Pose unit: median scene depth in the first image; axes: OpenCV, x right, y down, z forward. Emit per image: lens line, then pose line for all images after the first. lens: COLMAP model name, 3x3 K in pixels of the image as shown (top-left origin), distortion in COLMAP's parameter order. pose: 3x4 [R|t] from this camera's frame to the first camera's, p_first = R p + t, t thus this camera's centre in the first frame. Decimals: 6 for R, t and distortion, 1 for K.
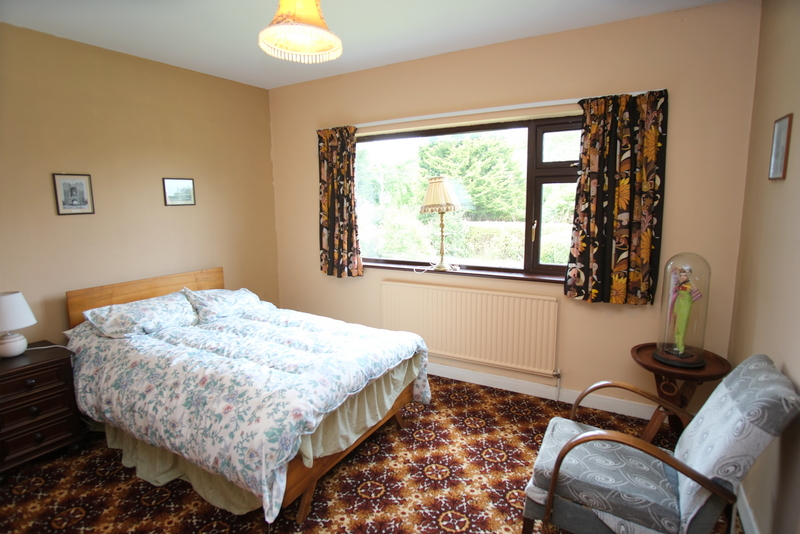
lens RADIAL K [[426.4, 0, 400.3], [0, 426.4, 264.4], [0, 0, 1]] dist [-0.033634, 0.009467]
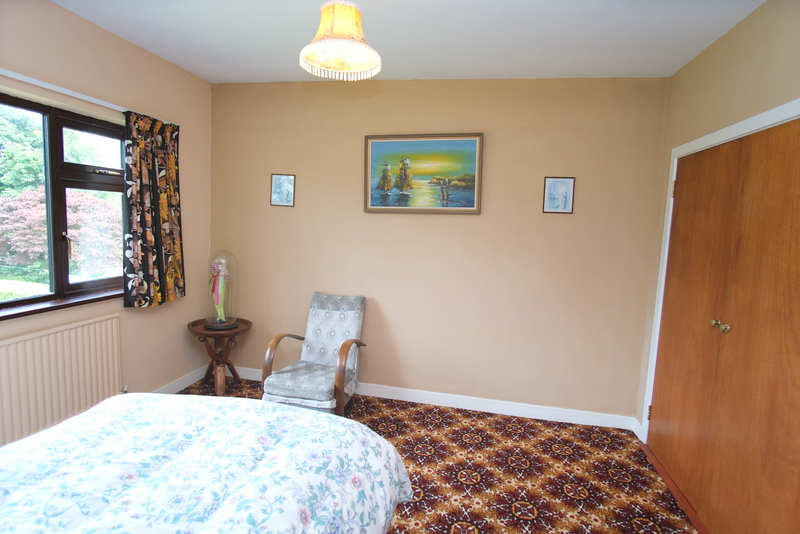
lens RADIAL K [[426.4, 0, 398.0], [0, 426.4, 266.9], [0, 0, 1]] dist [-0.033634, 0.009467]
pose [[-0.310100, -0.107720, 0.944582, -0.752242], [0.100856, 0.984226, 0.145352, -0.103412], [-0.945339, 0.140341, -0.294344, 0.733233]]
